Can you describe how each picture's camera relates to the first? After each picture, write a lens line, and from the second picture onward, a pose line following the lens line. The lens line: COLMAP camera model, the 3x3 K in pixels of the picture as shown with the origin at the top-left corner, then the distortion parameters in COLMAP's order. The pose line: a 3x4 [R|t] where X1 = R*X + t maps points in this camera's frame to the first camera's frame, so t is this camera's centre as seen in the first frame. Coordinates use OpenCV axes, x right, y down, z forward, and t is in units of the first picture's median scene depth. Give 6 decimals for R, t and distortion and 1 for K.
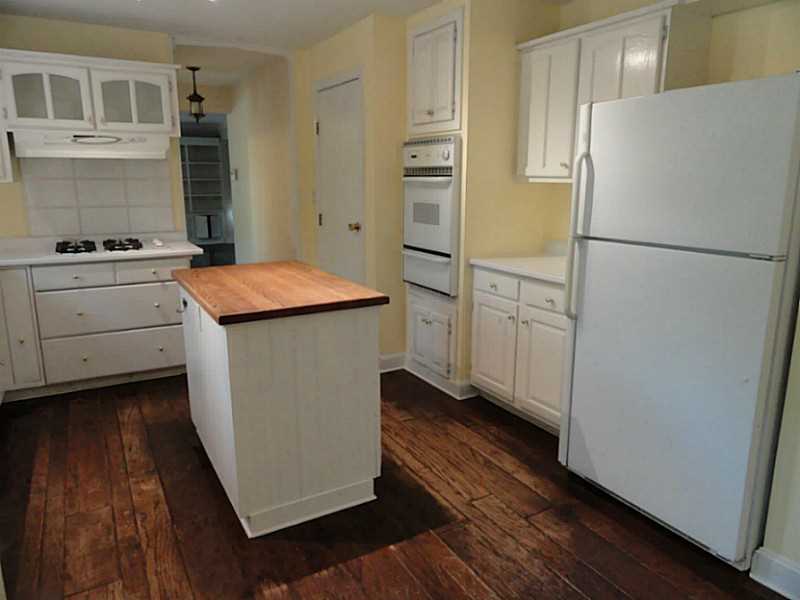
lens RADIAL K [[559.8, 0, 402.1], [0, 559.8, 298.0], [0, 0, 1]] dist [-0.002611, -0.002742]
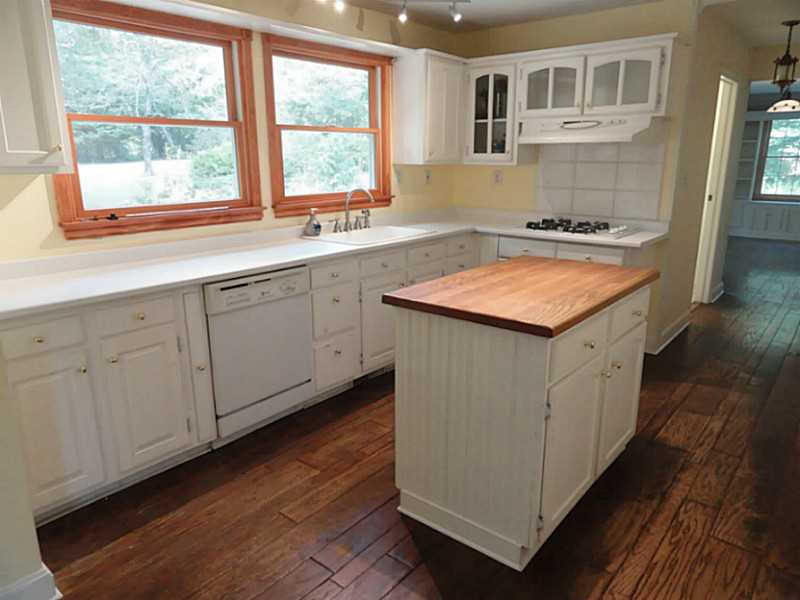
lens RADIAL K [[559.8, 0, 398.8], [0, 559.8, 298.9], [0, 0, 1]] dist [-0.002611, -0.002742]
pose [[0.347142, 0.229780, -0.909227, 0.356768], [-0.195064, 0.966006, 0.169654, -0.080159], [0.917302, 0.118463, 0.380163, 0.329700]]
